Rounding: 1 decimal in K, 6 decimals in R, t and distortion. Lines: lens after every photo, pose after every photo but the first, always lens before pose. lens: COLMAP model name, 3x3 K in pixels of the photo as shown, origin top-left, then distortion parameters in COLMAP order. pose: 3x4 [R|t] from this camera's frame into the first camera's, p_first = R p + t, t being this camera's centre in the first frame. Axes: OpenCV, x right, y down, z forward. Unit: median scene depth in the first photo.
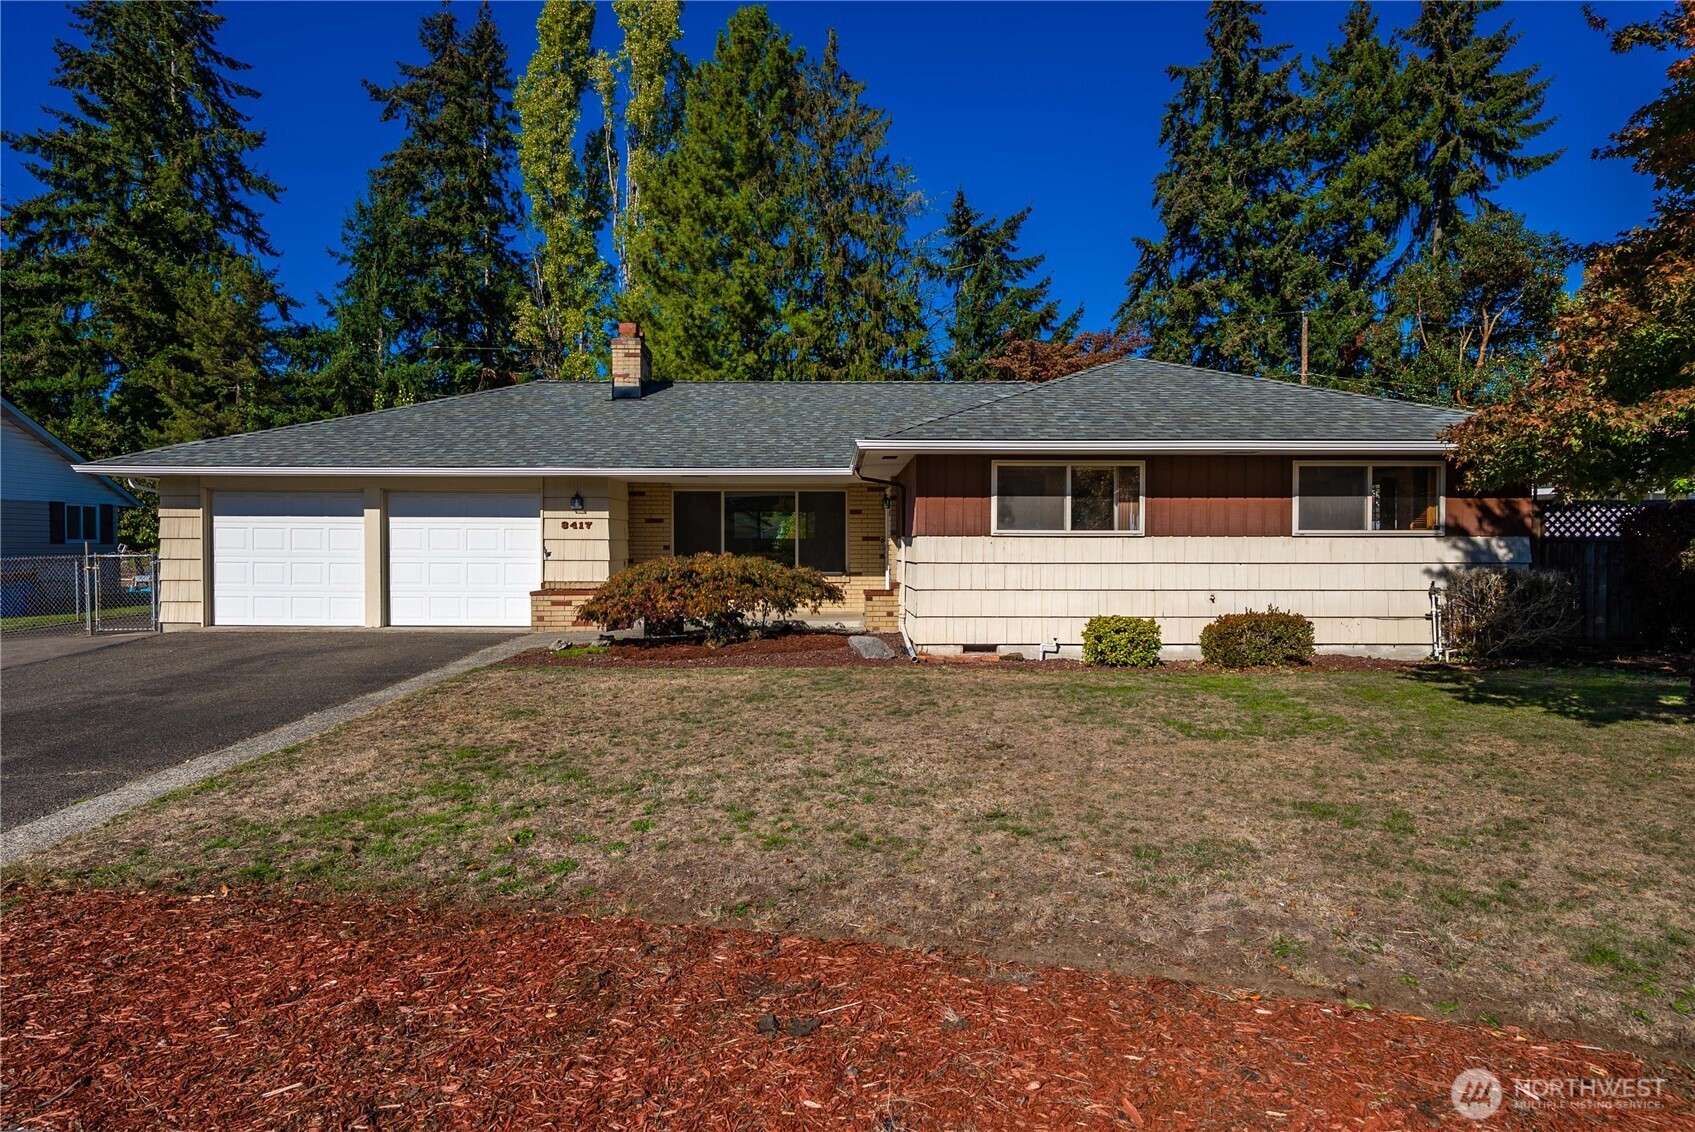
lens RADIAL K [[867.7, 0, 849.6], [0, 867.7, 564.7], [0, 0, 1]] dist [-0.001529, 0.002651]
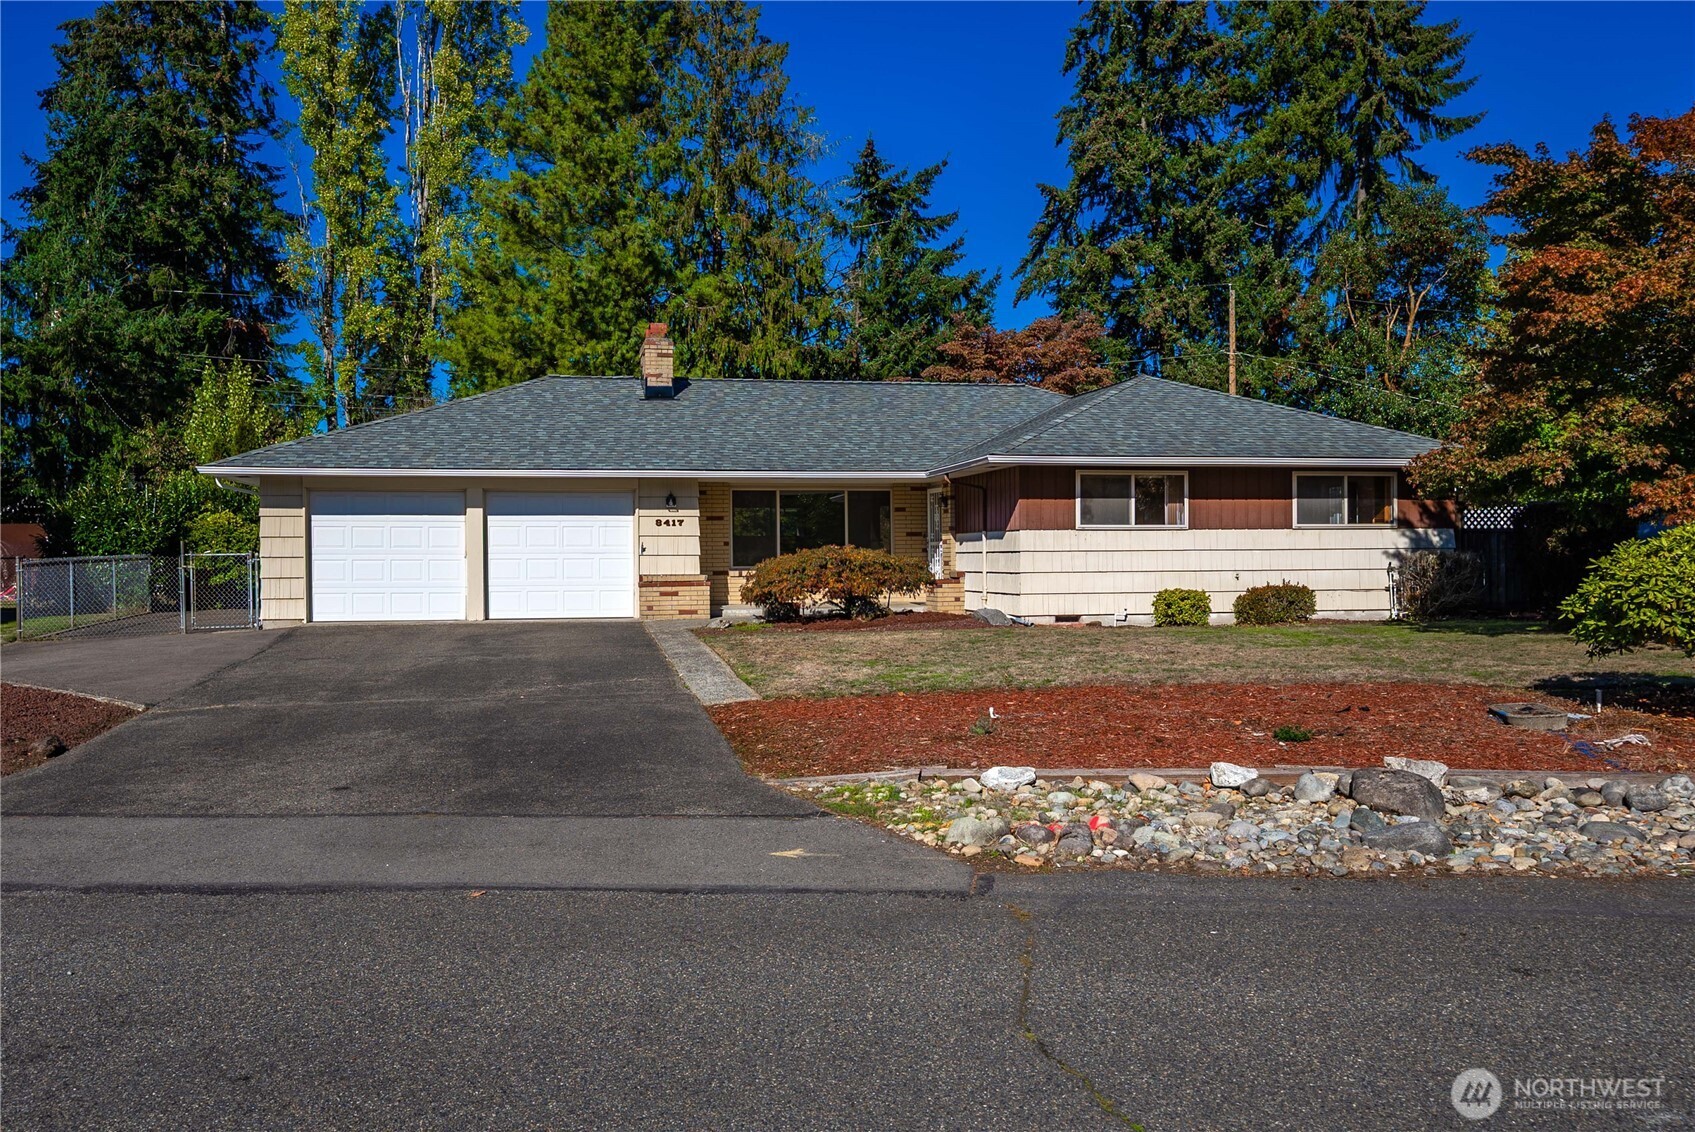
lens RADIAL K [[1154.6, 0, 845.8], [0, 1154.6, 564.0], [0, 0, 1]] dist [0.000542, 0.003206]
pose [[0.984494, -0.010409, 0.175109, -0.119726], [0.012044, 0.999893, -0.008277, 0.007001], [-0.175004, 0.010258, 0.984514, -0.155882]]
